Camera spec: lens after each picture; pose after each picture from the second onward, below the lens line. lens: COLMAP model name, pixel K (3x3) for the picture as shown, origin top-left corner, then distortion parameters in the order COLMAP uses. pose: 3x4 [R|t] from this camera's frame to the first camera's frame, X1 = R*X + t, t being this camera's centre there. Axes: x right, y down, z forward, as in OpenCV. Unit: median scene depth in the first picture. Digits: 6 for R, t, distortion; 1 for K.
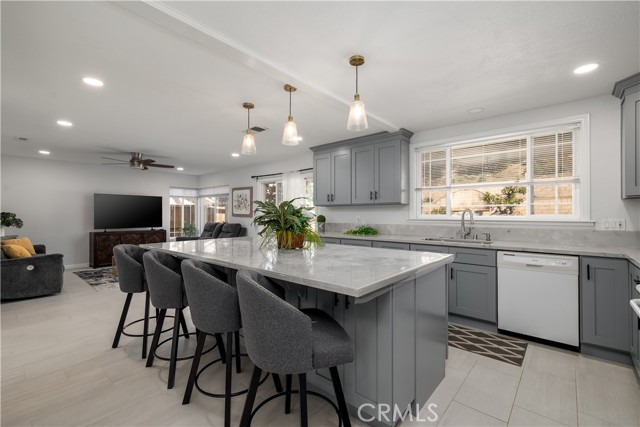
lens RADIAL K [[281.7, 0, 327.2], [0, 281.7, 213.8], [0, 0, 1]] dist [-0.001906, -0.001129]
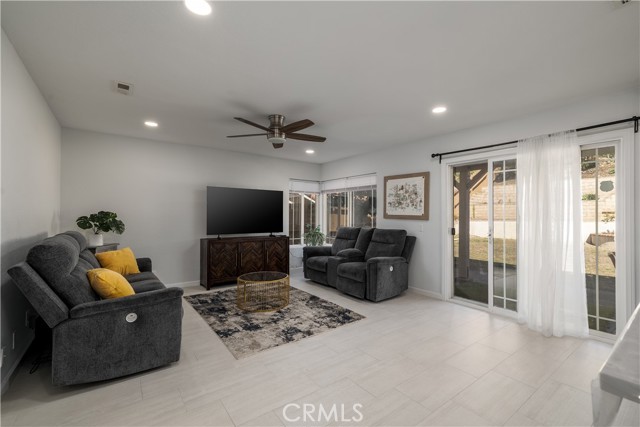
lens RADIAL K [[281.7, 0, 327.2], [0, 281.7, 213.8], [0, 0, 1]] dist [-0.001906, -0.001129]
pose [[0.976772, 0.003826, -0.214247, -0.429737], [-0.004751, 0.999981, -0.003800, 0.001301], [0.214229, 0.004729, 0.976772, 0.411969]]
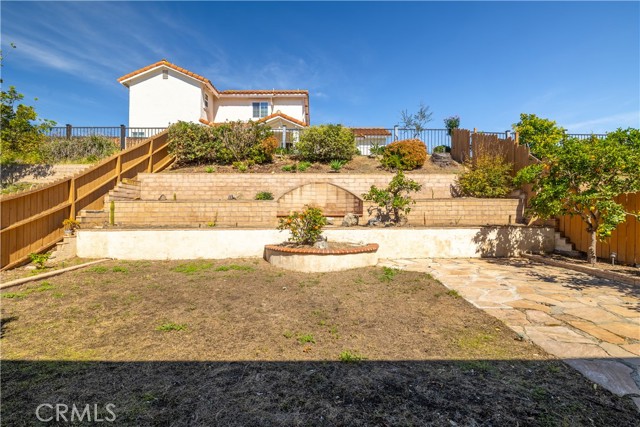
lens RADIAL K [[314.2, 0, 320.0], [0, 314.2, 213.5], [0, 0, 1]] dist [-0.001357, -0.000527]
pose [[0.761930, 0.010577, 0.647573, 0.109640], [-0.005274, 0.999935, -0.010127, -0.023291], [-0.647638, 0.004301, 0.761936, 1.311380]]
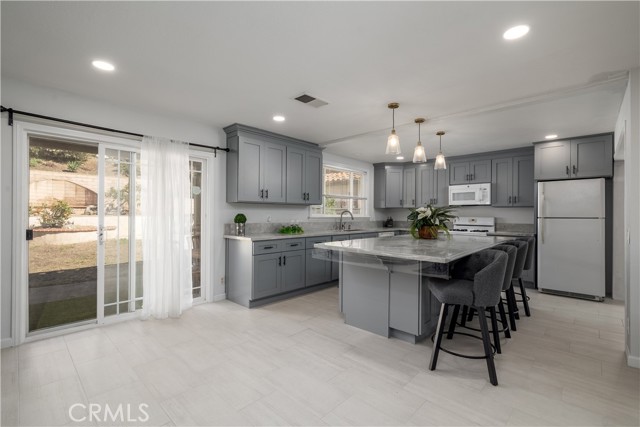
lens RADIAL K [[288.4, 0, 320.0], [0, 288.4, 213.5], [0, 0, 1]] dist [-0.002480, -0.000197]
pose [[0.051390, 0.001170, 0.998678, -0.735779], [-0.010012, 0.999950, -0.000657, 0.001716], [-0.998628, -0.009965, 0.051399, 0.675195]]
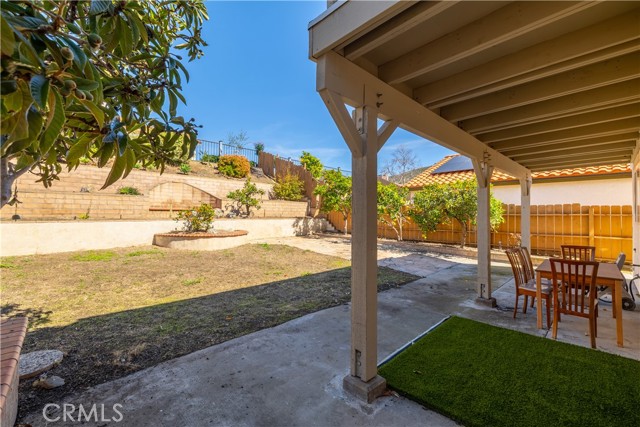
lens RADIAL K [[272.9, 0, 320.0], [0, 272.9, 213.5], [0, 0, 1]] dist [0.000120, 0.000013]
pose [[0.099392, 0.008291, 0.995014, -0.563570], [-0.012007, 0.999902, -0.007133, -0.001159], [-0.994976, -0.011238, 0.099482, 1.556712]]
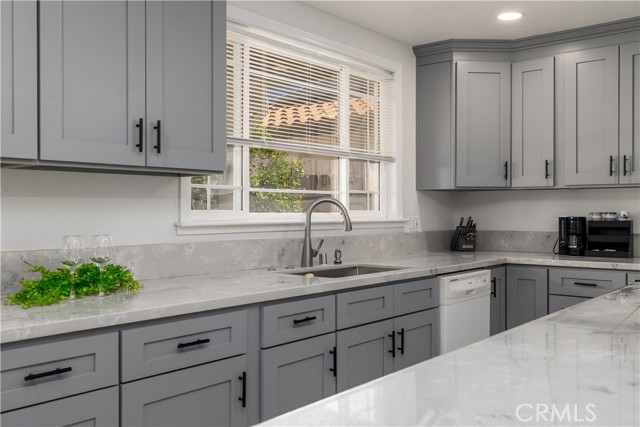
lens RADIAL K [[621.8, 0, 320.0], [0, 621.8, 213.5], [0, 0, 1]] dist [0.016981, 0.008796]
pose [[-0.015080, -0.004070, 0.999878, -0.309804], [-0.000283, 0.999992, 0.004067, 0.002718], [-0.999886, -0.000222, -0.015081, 0.649119]]
